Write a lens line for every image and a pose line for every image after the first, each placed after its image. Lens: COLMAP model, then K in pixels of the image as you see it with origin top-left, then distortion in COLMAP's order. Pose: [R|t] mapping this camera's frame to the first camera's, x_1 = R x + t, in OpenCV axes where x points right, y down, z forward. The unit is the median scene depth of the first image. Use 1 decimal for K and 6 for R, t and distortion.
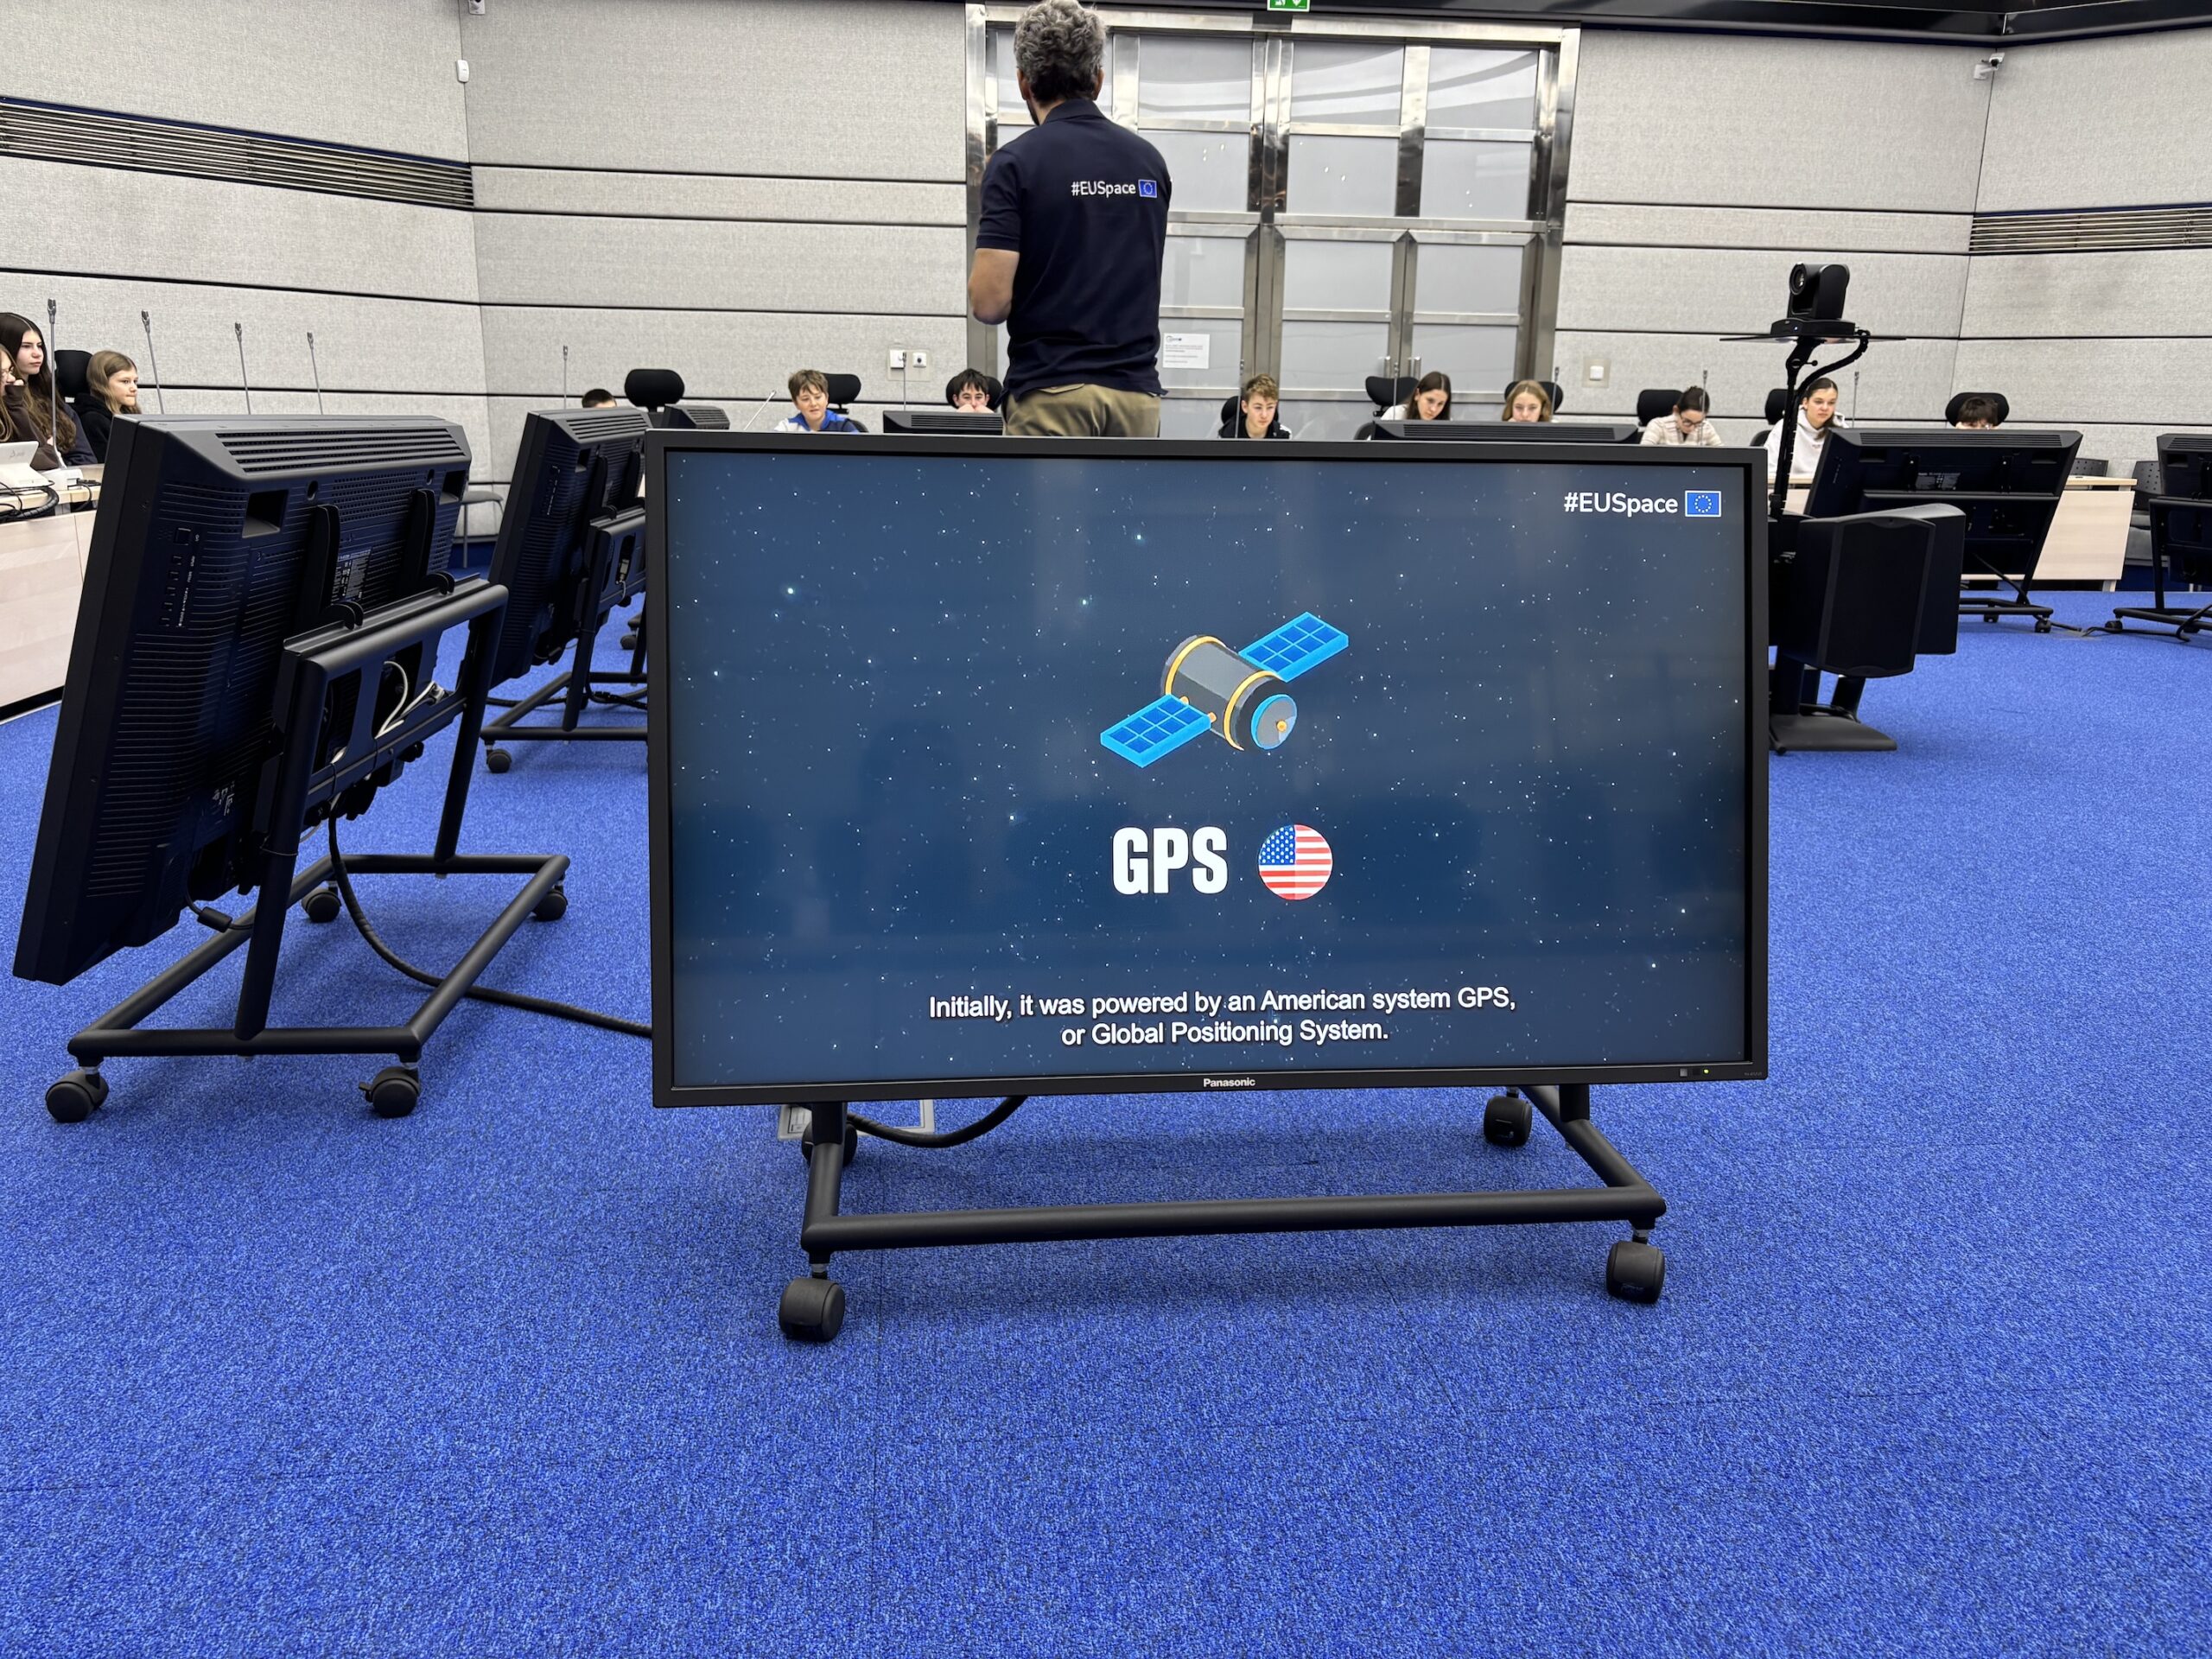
lens RADIAL K [[1653.7, 0, 1106.0], [0, 1653.7, 829.5], [0, 0, 1]] dist [0.036078, -0.038944]
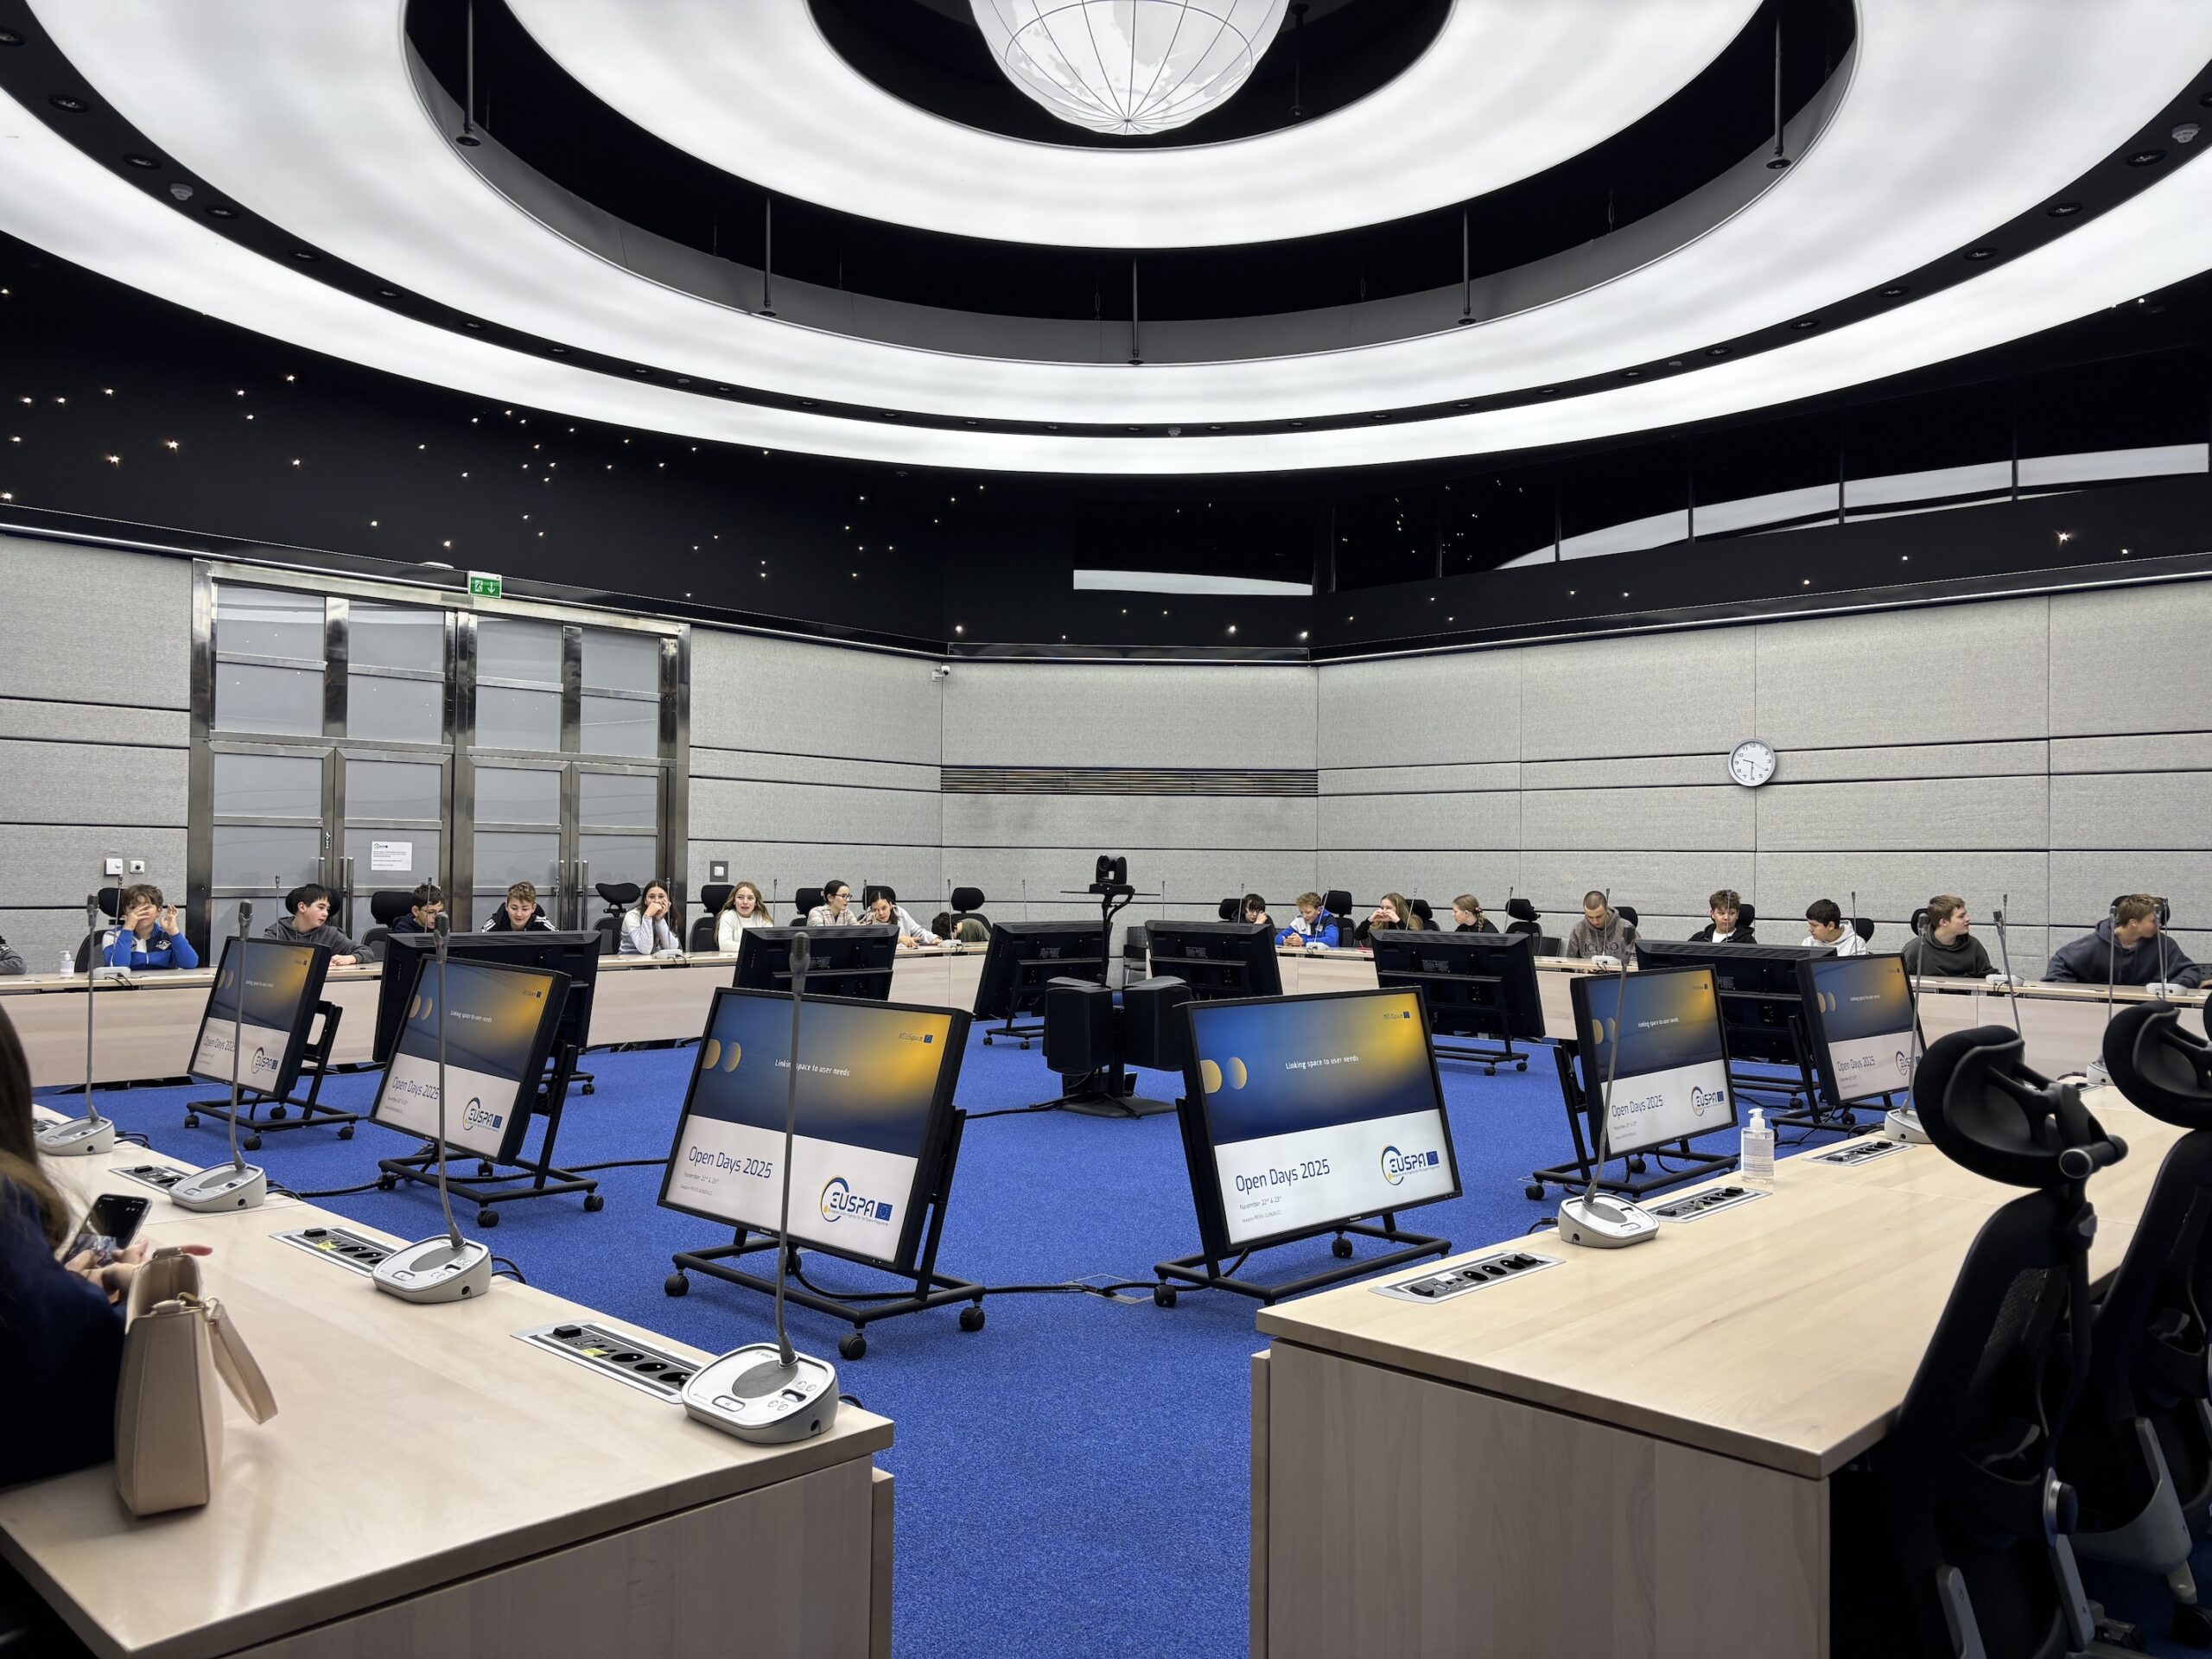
lens RADIAL K [[1653.7, 0, 1106.0], [0, 1653.7, 829.5], [0, 0, 1]] dist [0.036078, -0.038944]
pose [[0.762663, 0.007479, 0.646753, -0.327937], [0.161404, 0.966098, -0.201502, 0.002685], [-0.626334, 0.258066, 0.735600, -0.157000]]
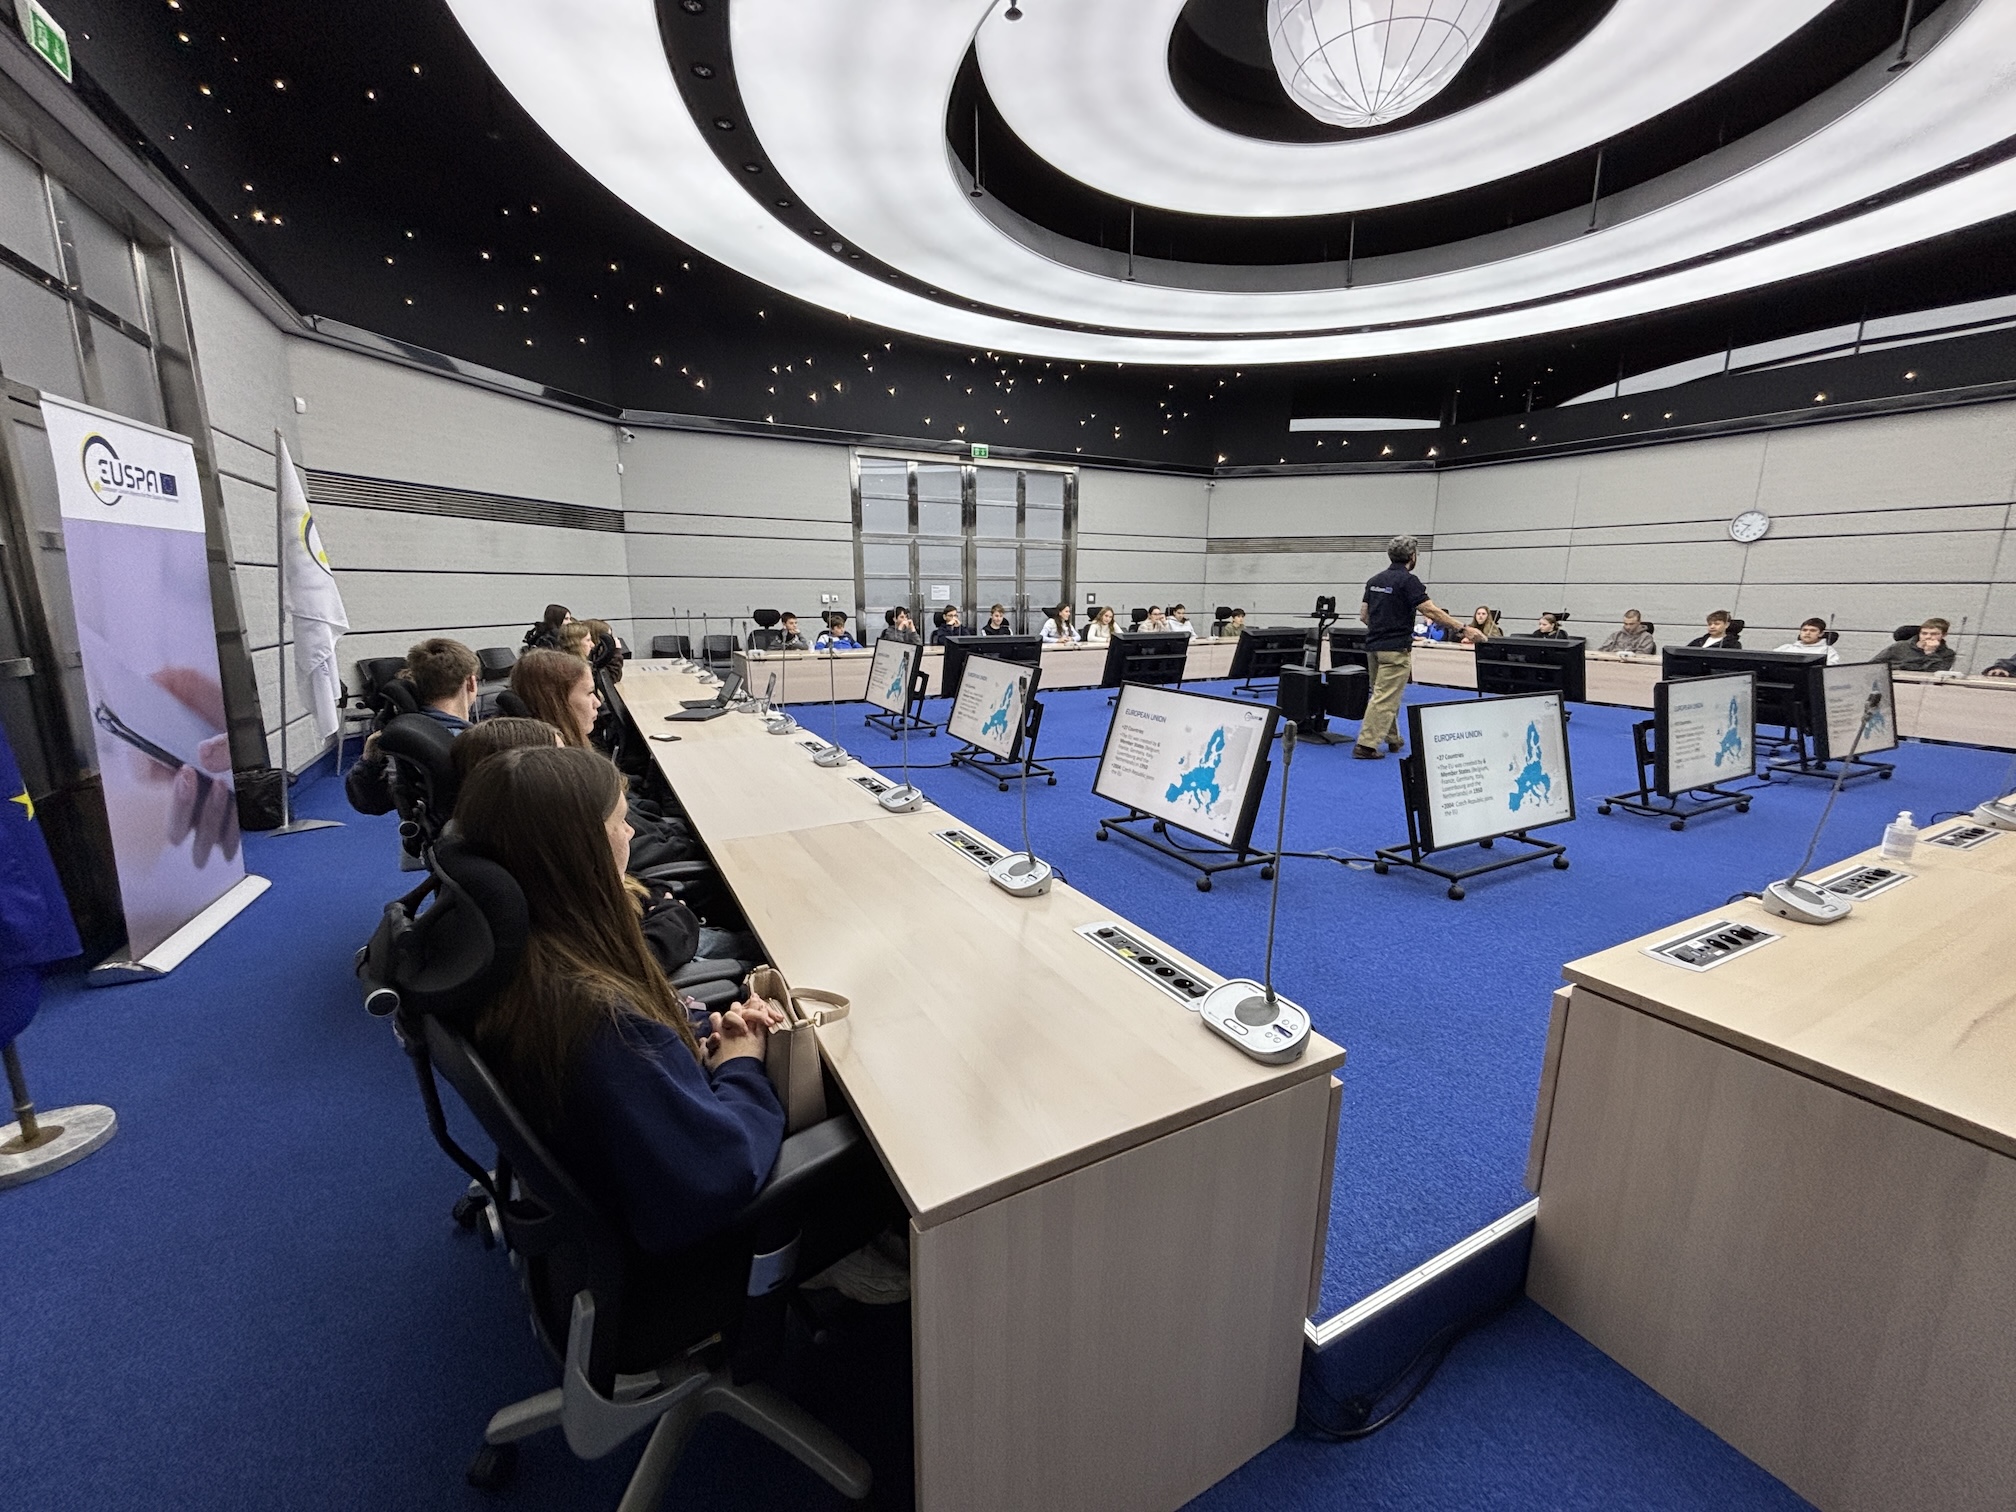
lens RADIAL K [[813.2, 0, 1002.9], [0, 813.2, 745.9], [0, 0, 1]] dist [0.004528, 0.000302]
pose [[0.926578, -0.082436, 0.366957, -0.324253], [0.100765, 0.994426, -0.031039, -0.025398], [-0.362353, 0.065736, 0.929720, -0.100029]]
